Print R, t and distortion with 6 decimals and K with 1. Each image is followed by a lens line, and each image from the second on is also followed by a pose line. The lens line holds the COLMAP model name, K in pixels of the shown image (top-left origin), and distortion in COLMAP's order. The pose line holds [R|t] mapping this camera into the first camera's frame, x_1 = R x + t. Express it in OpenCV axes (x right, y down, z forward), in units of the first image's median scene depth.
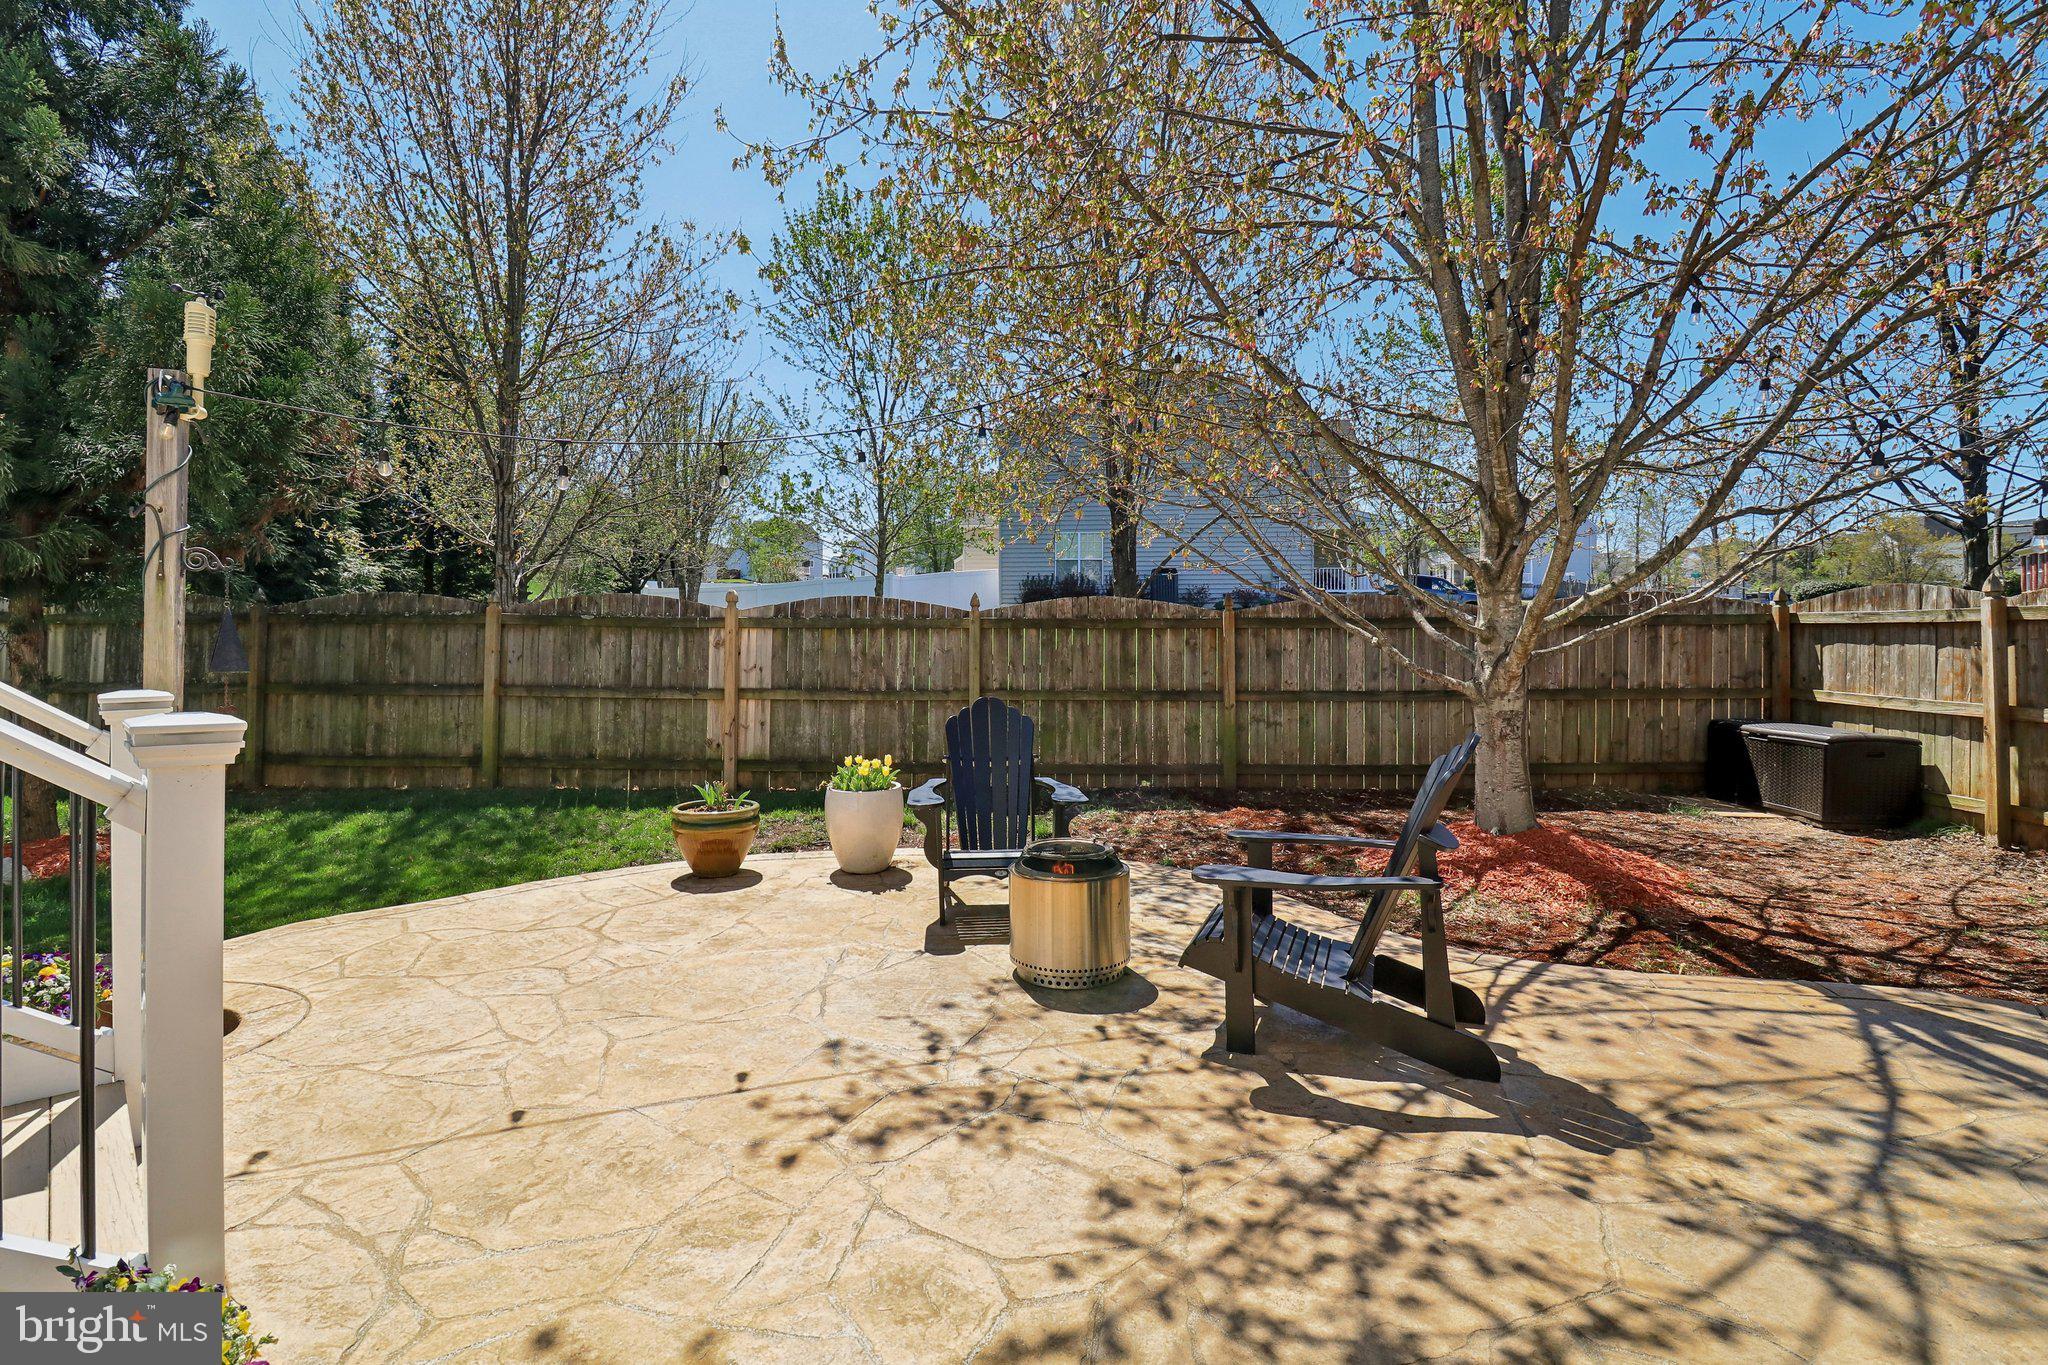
lens RADIAL K [[1026.4, 0, 998.3], [0, 1026.4, 635.6], [0, 0, 1]] dist [0.001671, -0.008716]
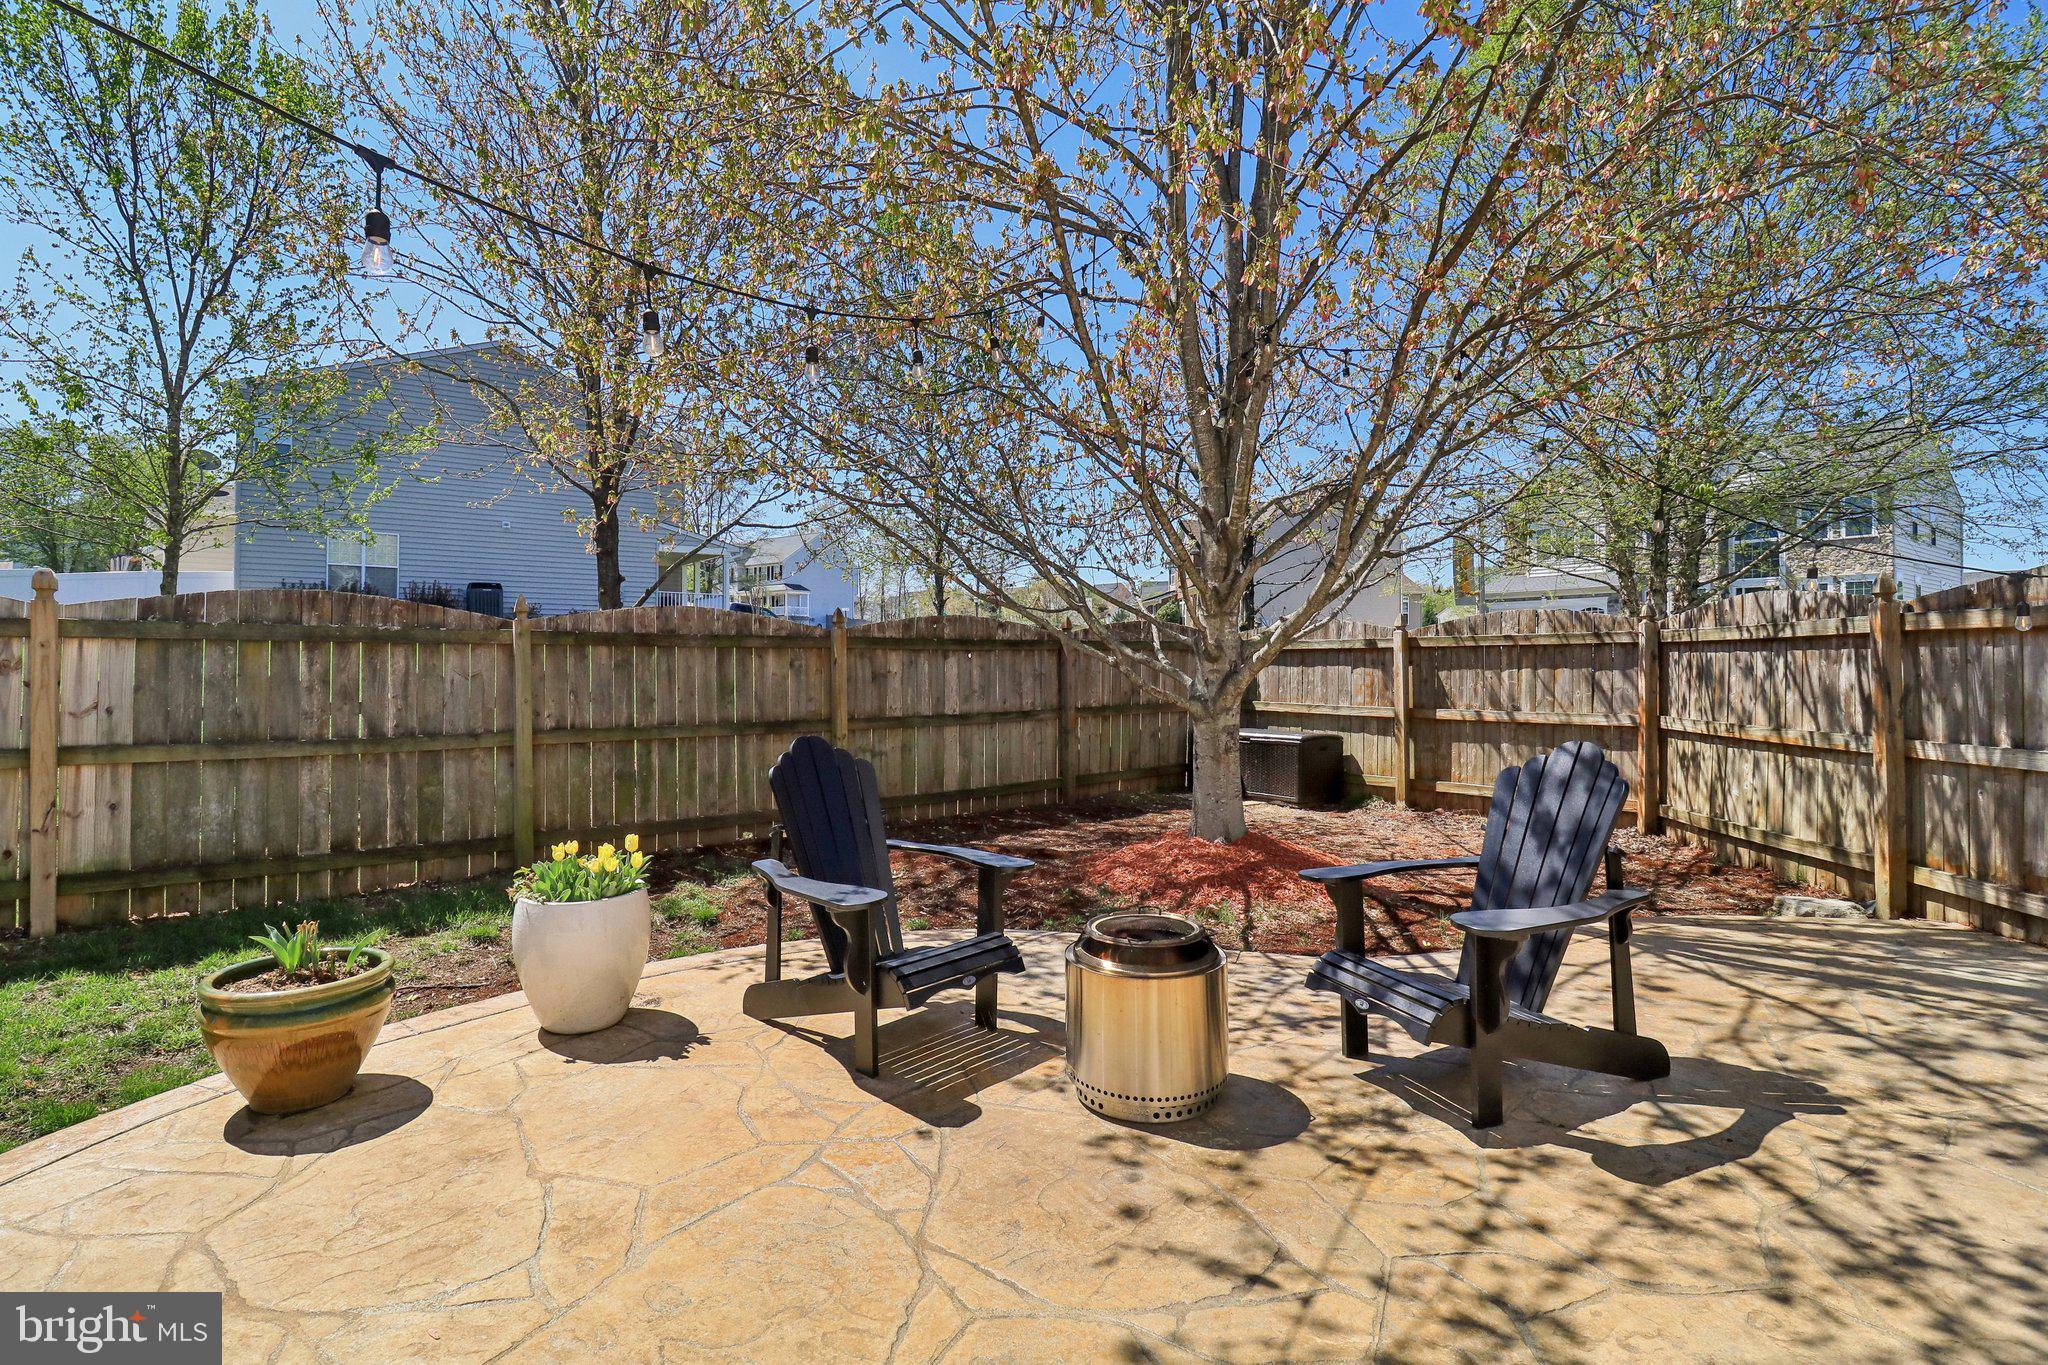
lens RADIAL K [[995.0, 0, 1024.0], [0, 995.0, 682.5], [0, 0, 1]] dist [-0.001435, -0.012328]
pose [[0.731789, -0.010975, 0.681443, -0.353711], [0.000444, 0.999878, 0.015627, 0.013328], [-0.681531, -0.011134, 0.731705, 0.393525]]
